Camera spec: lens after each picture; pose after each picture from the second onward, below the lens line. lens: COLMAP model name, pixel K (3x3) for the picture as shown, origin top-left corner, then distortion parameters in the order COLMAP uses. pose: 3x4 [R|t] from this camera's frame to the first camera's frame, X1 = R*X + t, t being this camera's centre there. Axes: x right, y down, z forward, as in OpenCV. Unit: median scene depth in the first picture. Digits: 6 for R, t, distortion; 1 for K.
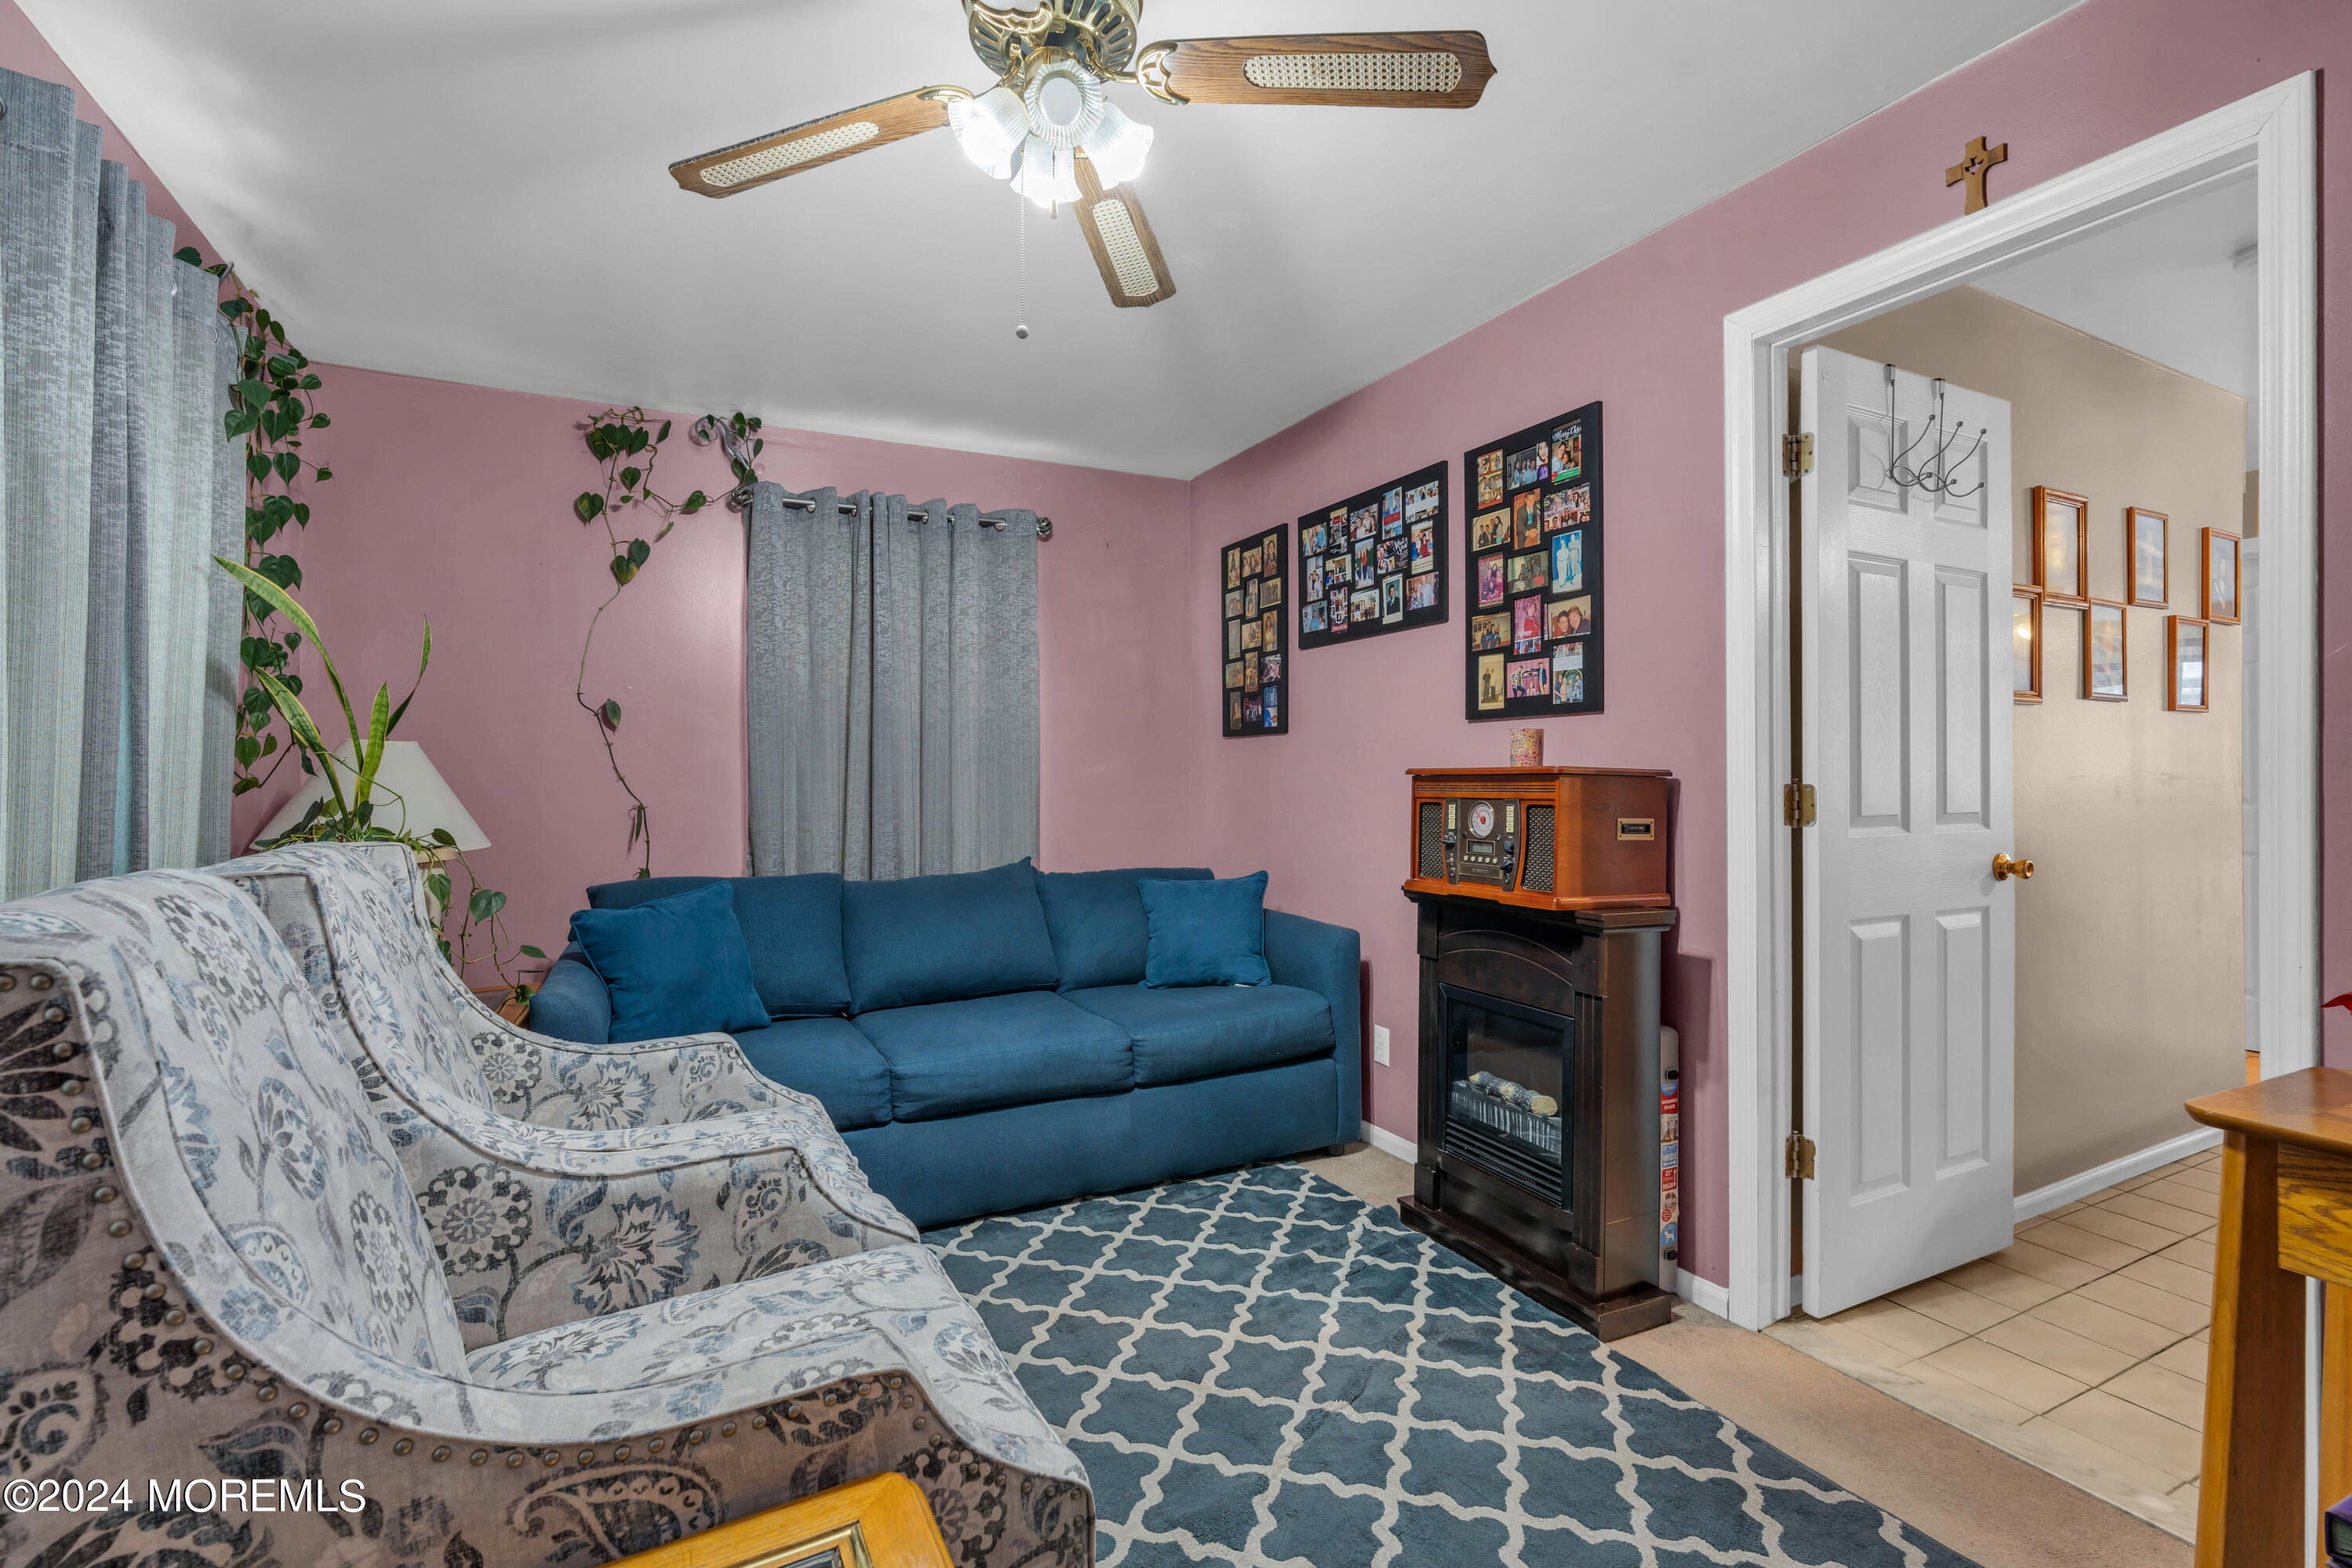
lens RADIAL K [[1064.9, 0, 1171.0], [0, 1064.9, 763.3], [0, 0, 1]] dist [-0.008385, 0.003896]
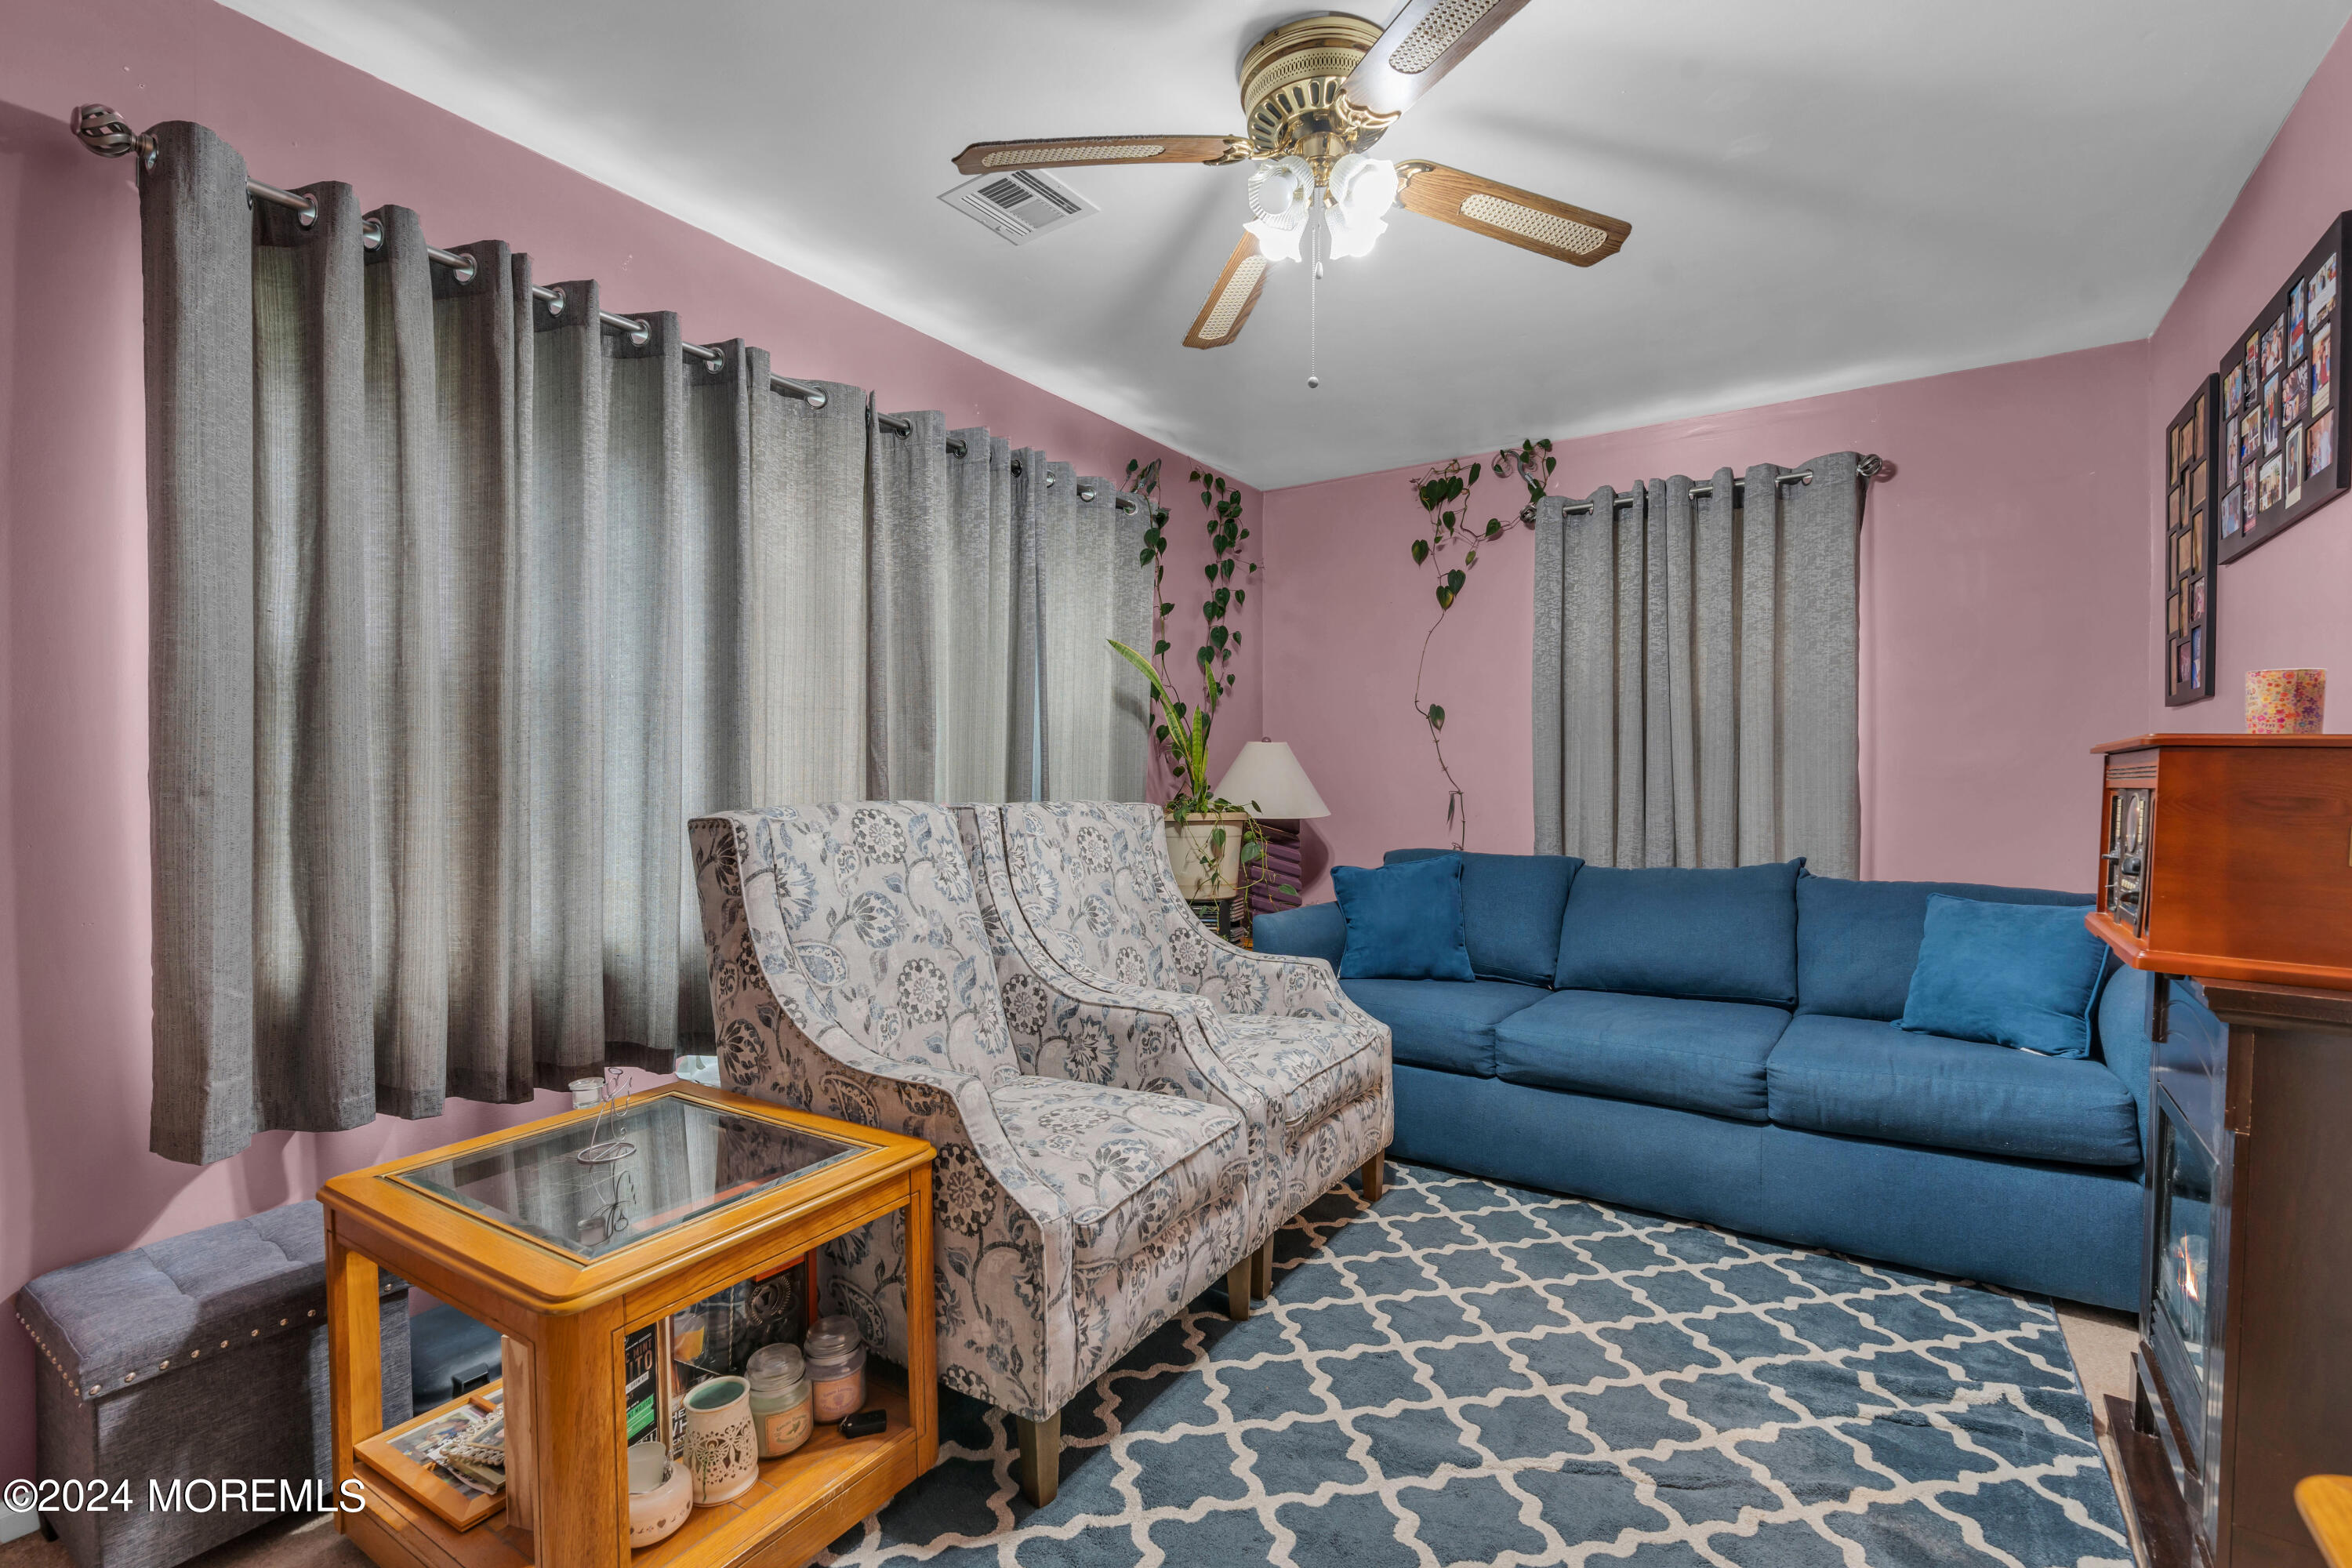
lens RADIAL K [[1064.9, 0, 1168.2], [0, 1064.9, 780.9], [0, 0, 1]] dist [-0.008385, 0.003896]
pose [[0.474159, 0.006912, -0.880412, 0.543259], [0.006513, 0.999914, 0.011357, 0.016636], [0.880415, -0.011119, 0.474074, 0.187658]]
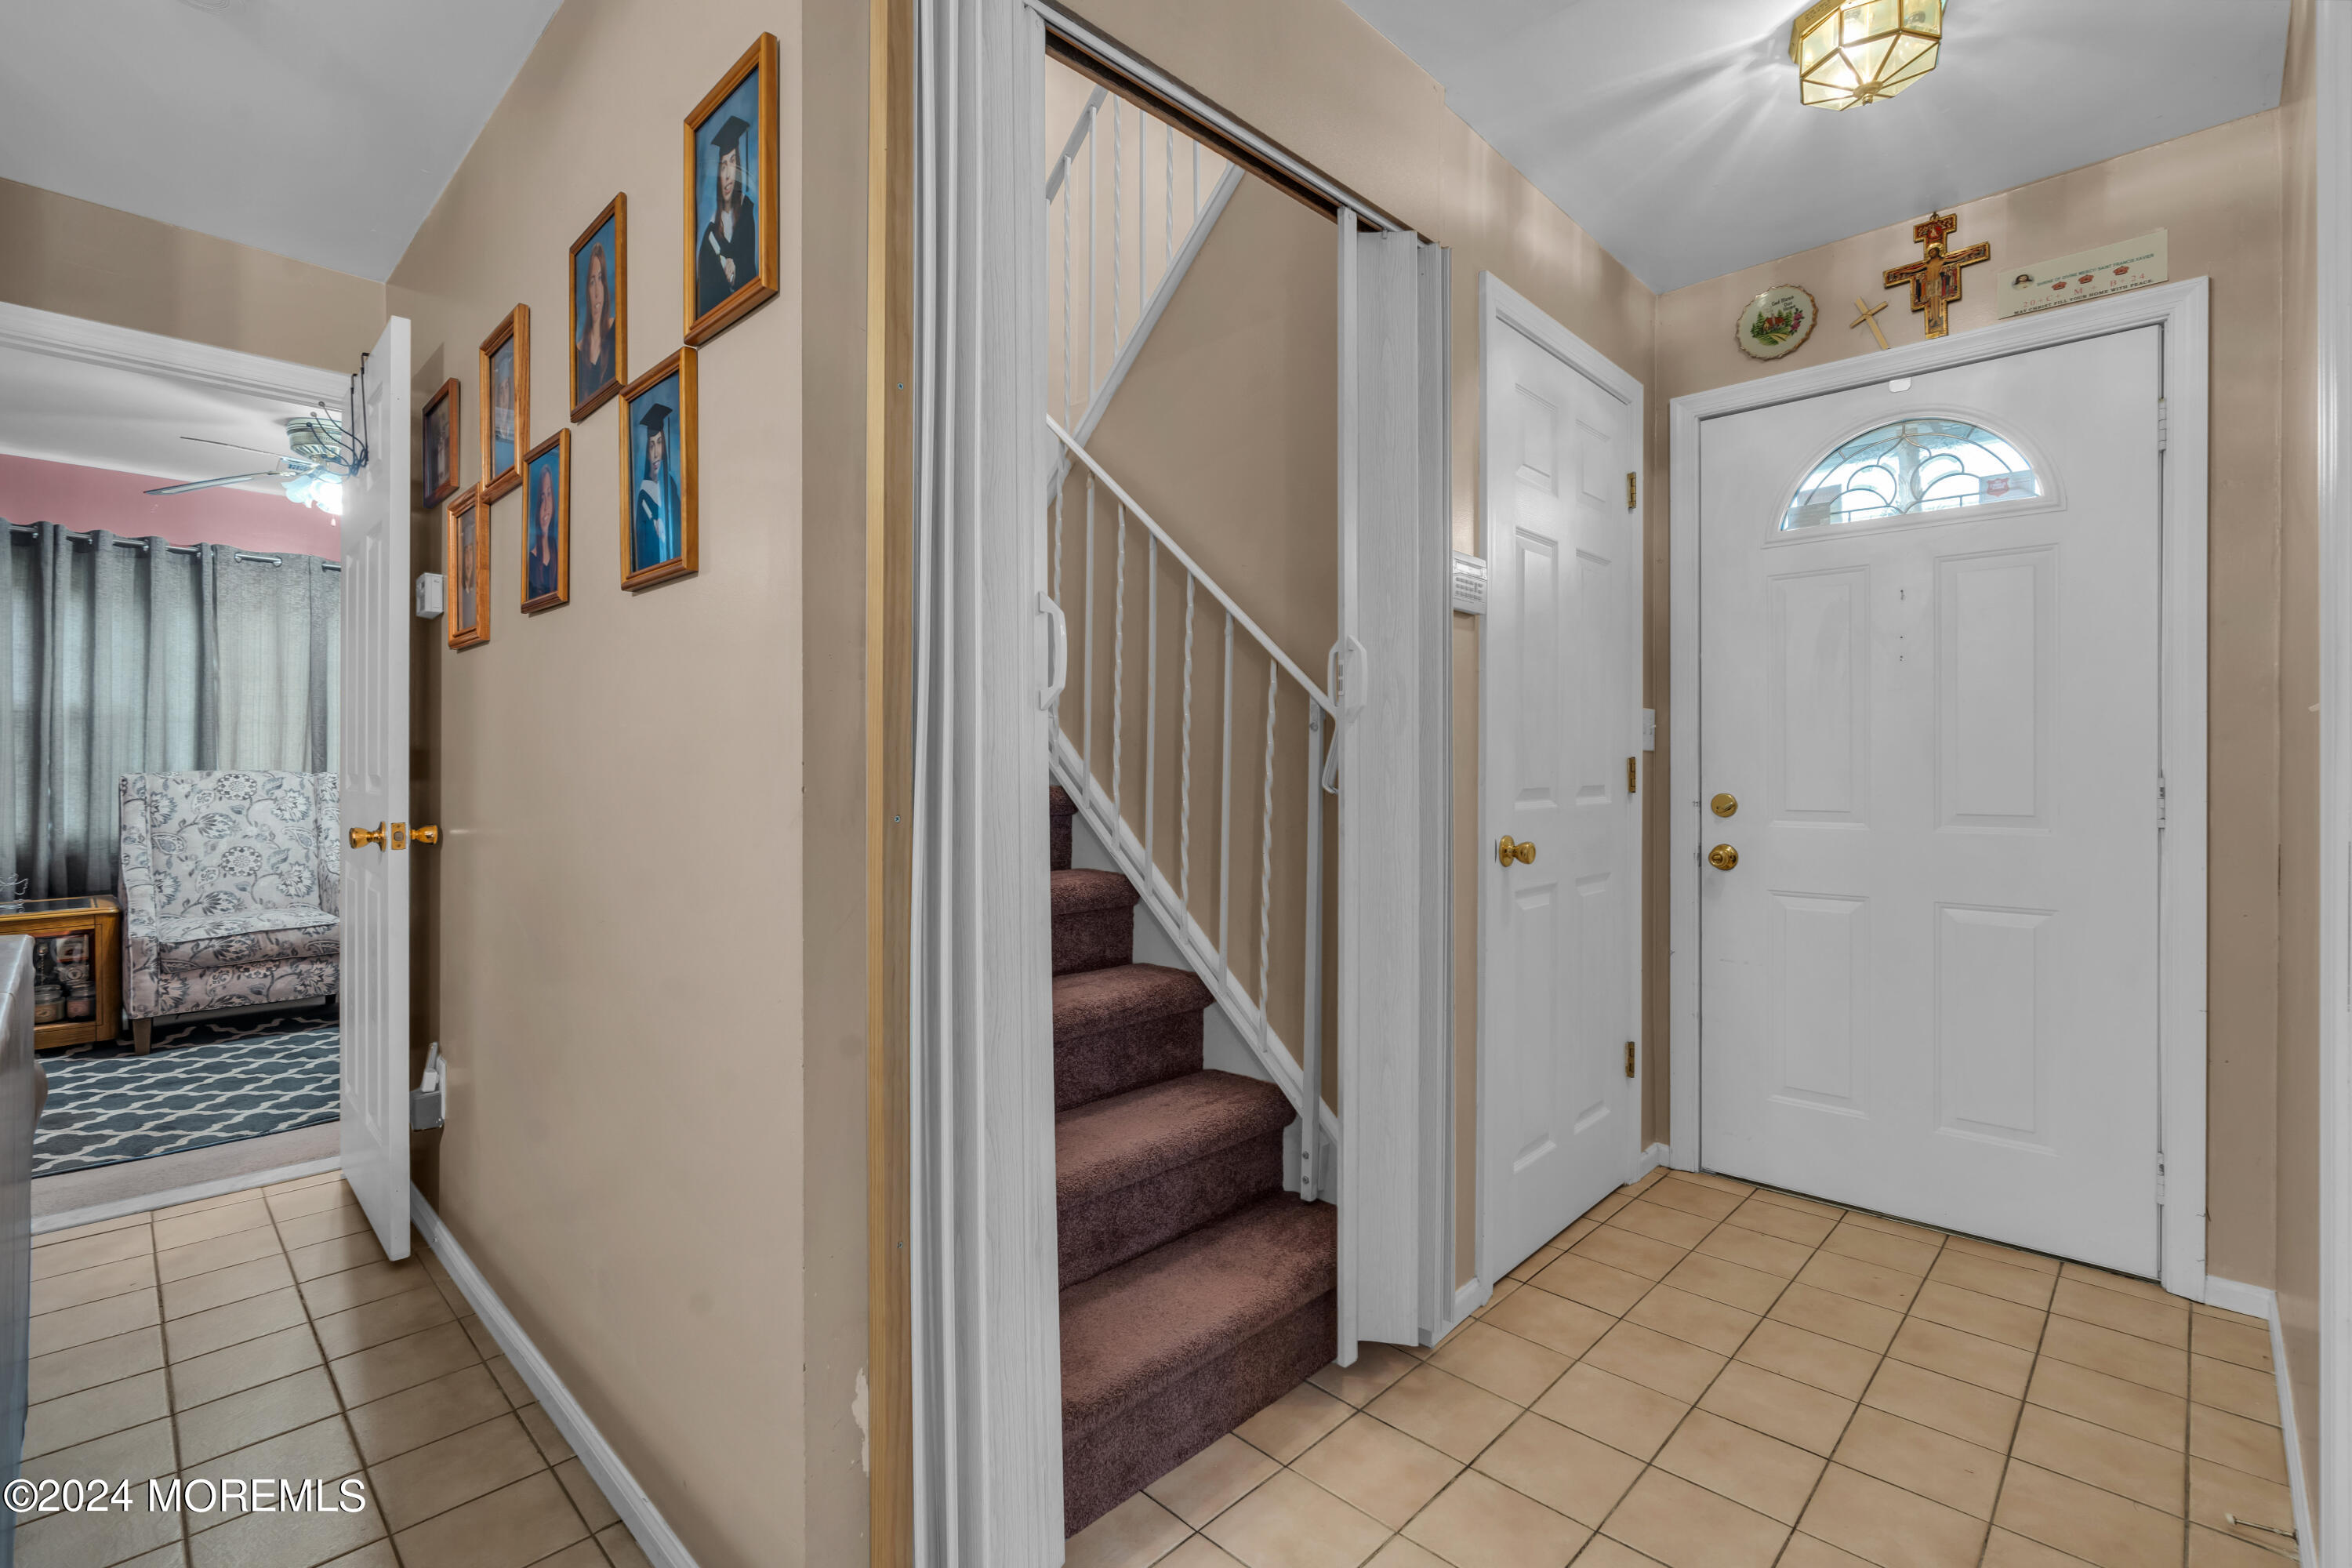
lens RADIAL K [[1064.9, 0, 1187.6], [0, 1064.9, 767.2], [0, 0, 1]] dist [-0.008385, 0.003896]
pose [[0.321589, -0.001024, -0.946879, 1.841611], [0.002900, 0.999996, -0.000096, 0.043078], [0.946875, -0.002715, 0.321591, 1.323480]]
